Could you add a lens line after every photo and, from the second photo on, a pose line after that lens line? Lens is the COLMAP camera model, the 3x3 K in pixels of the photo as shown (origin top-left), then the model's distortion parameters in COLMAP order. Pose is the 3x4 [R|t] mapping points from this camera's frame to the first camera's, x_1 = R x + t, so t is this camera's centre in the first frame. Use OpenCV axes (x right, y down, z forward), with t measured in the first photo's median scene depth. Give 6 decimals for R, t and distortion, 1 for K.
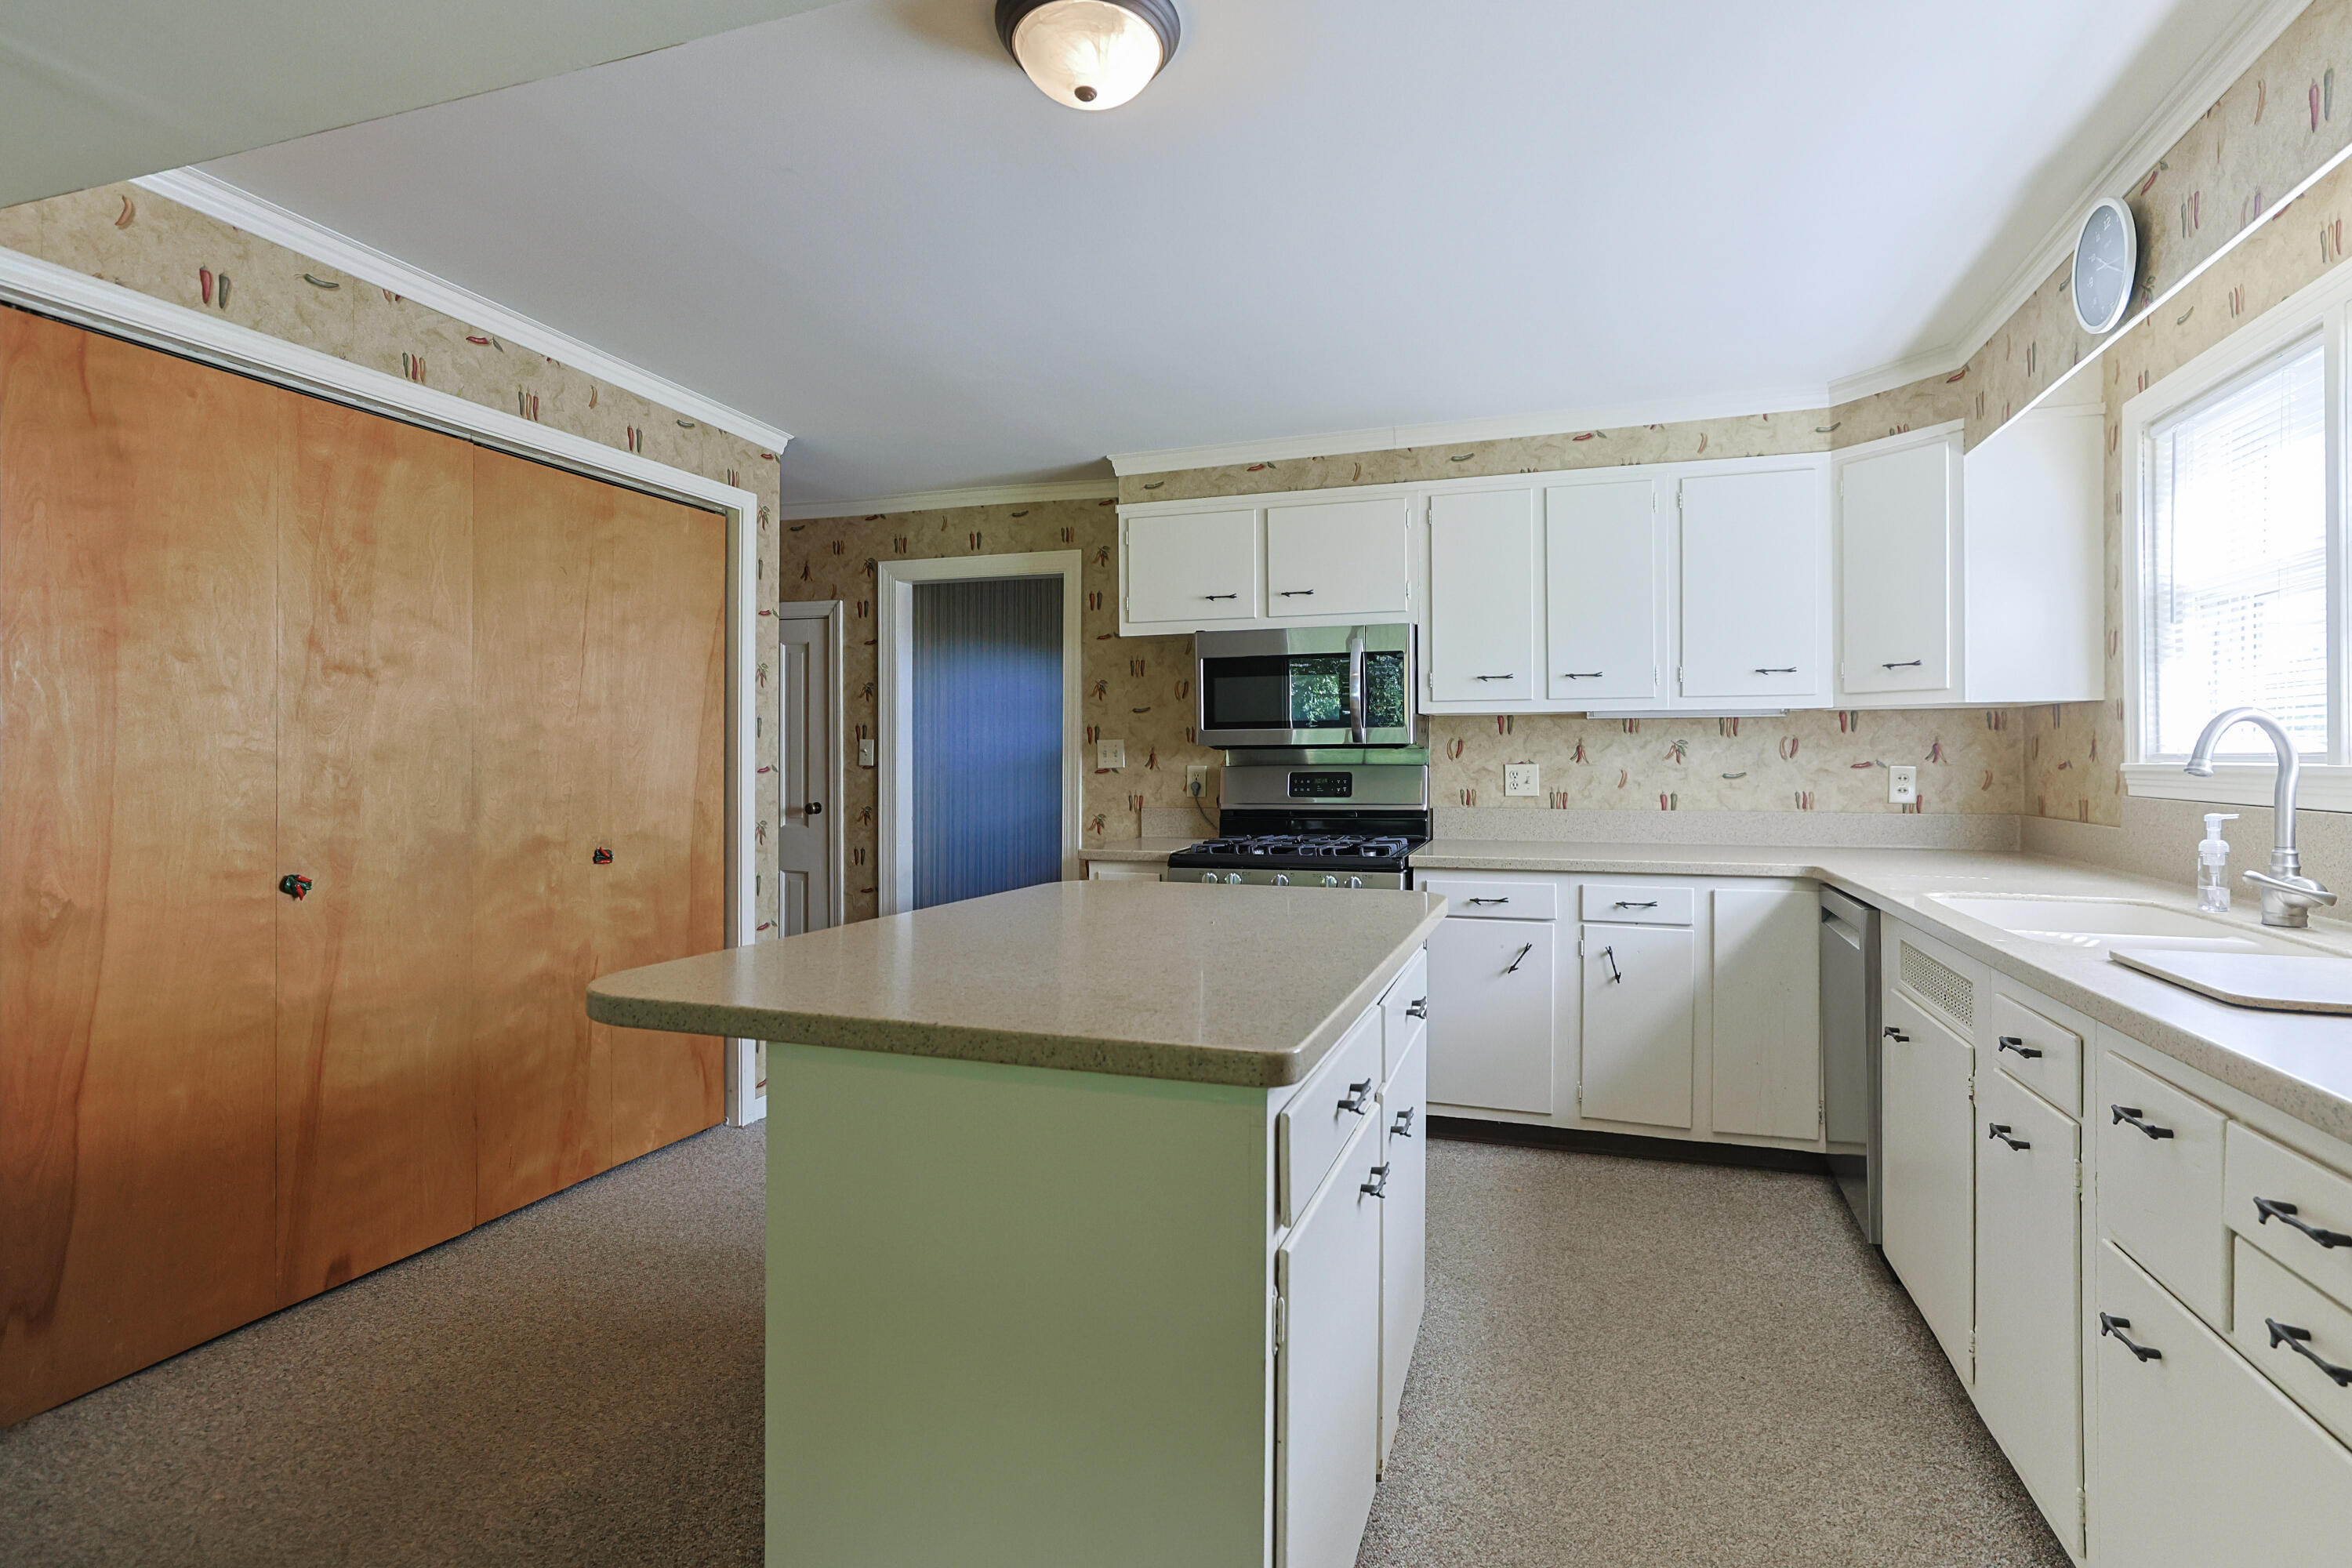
lens RADIAL K [[1136.9, 0, 1165.6], [0, 1136.9, 760.9], [0, 0, 1]] dist [-0.021117, 0.012683]
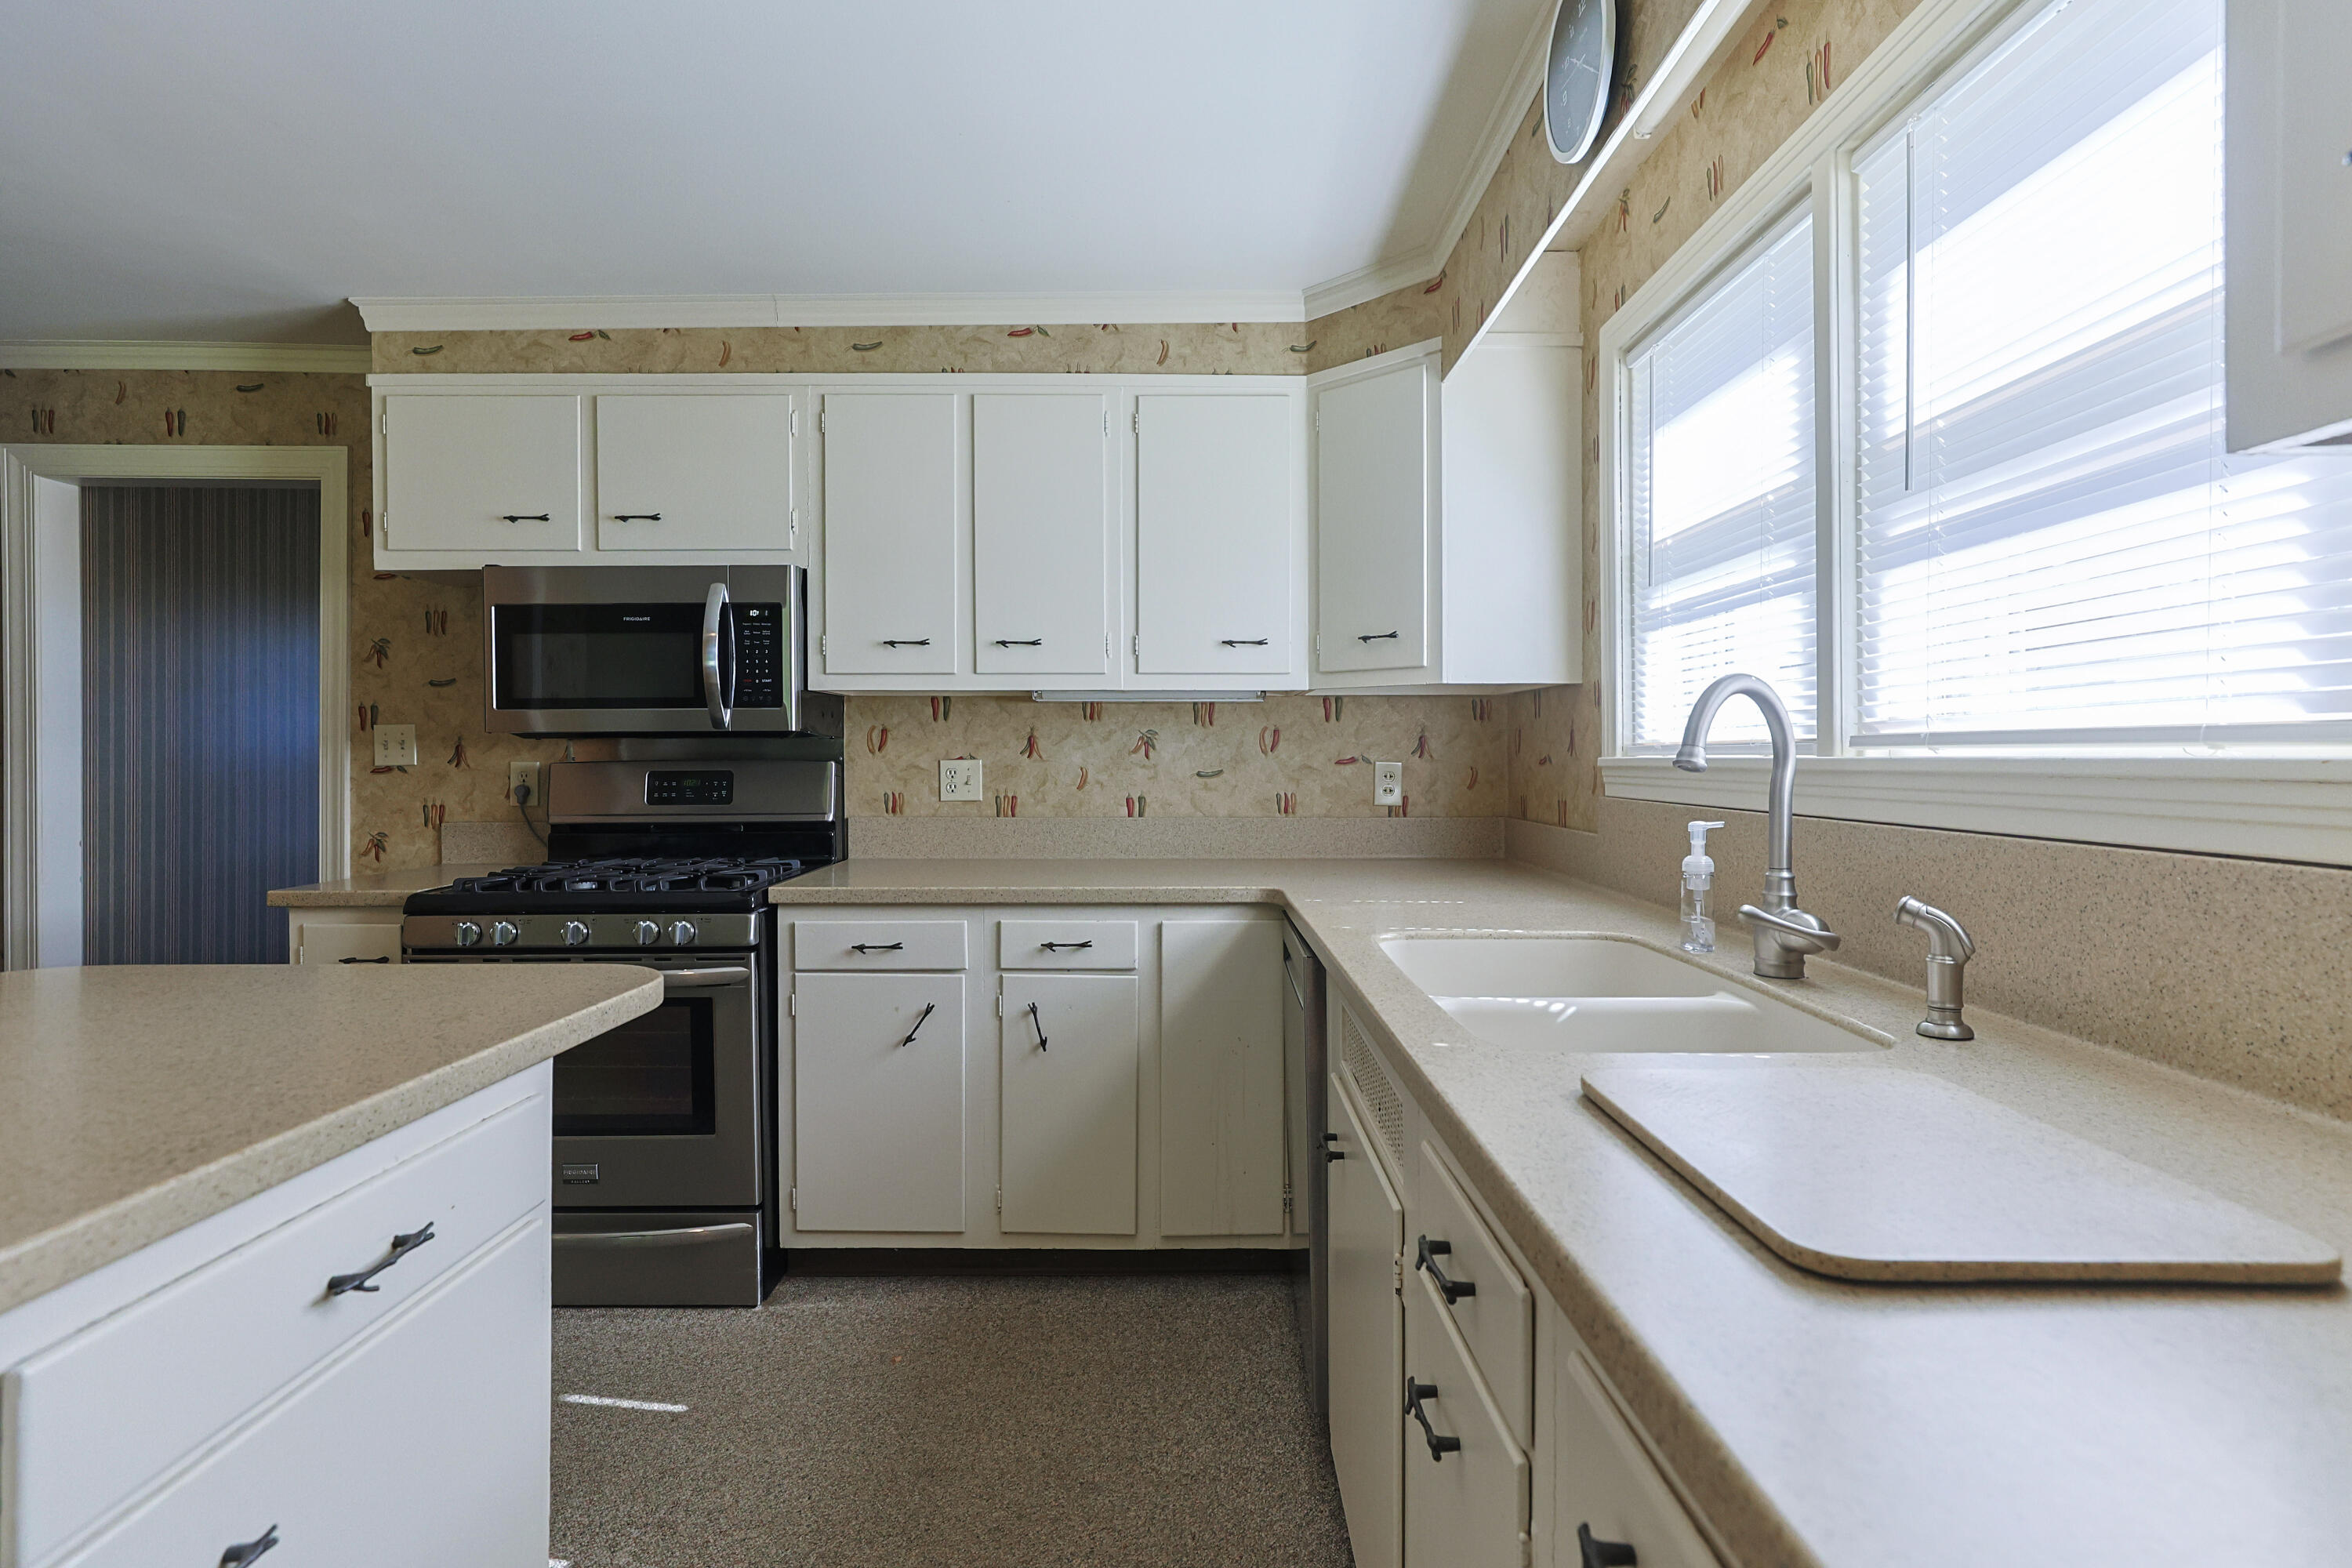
lens RADIAL K [[1136.9, 0, 1163.3], [0, 1136.9, 763.8], [0, 0, 1]] dist [-0.021117, 0.012683]
pose [[0.943517, 0.000022, 0.331323, 0.201107], [-0.000901, 0.999996, 0.002502, 0.003825], [-0.331322, -0.002659, 0.943514, 0.238105]]
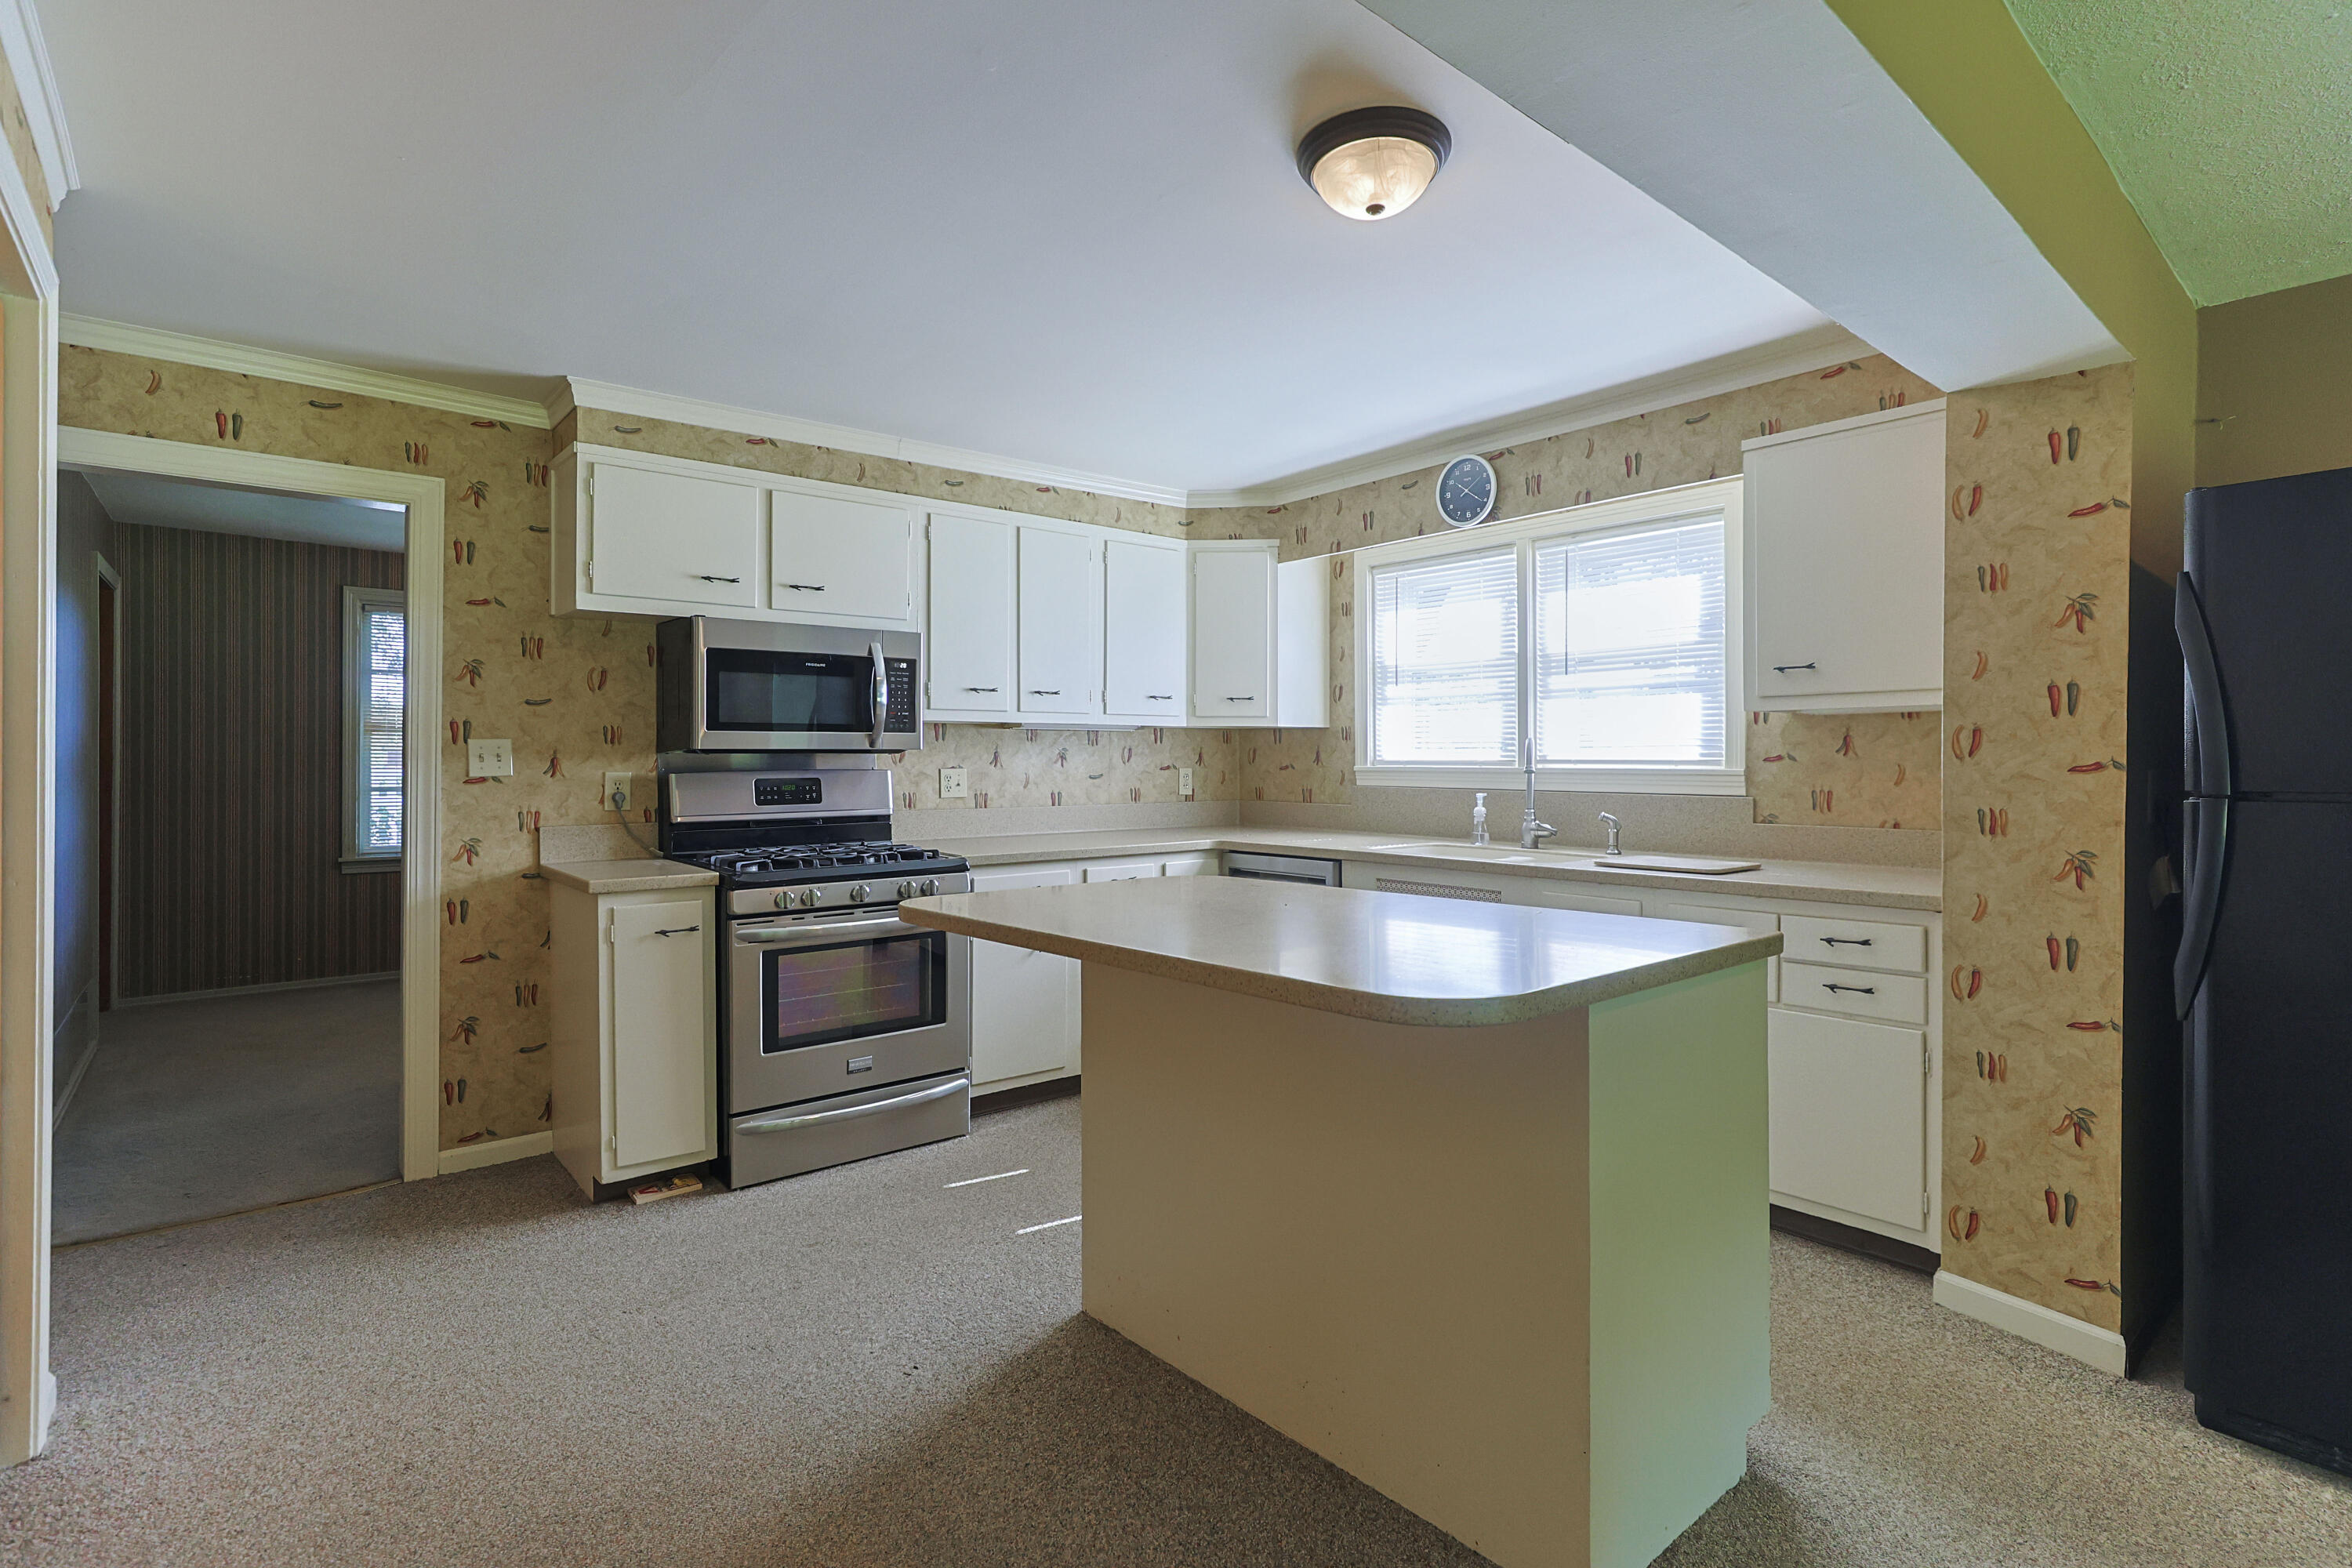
lens RADIAL K [[1136.9, 0, 1177.6], [0, 1136.9, 761.4], [0, 0, 1]] dist [-0.021117, 0.012683]
pose [[0.517368, -0.000519, 0.855763, -0.552875], [0.001157, 0.999999, -0.000092, -0.003810], [-0.855762, 0.001038, 0.517369, 0.266395]]
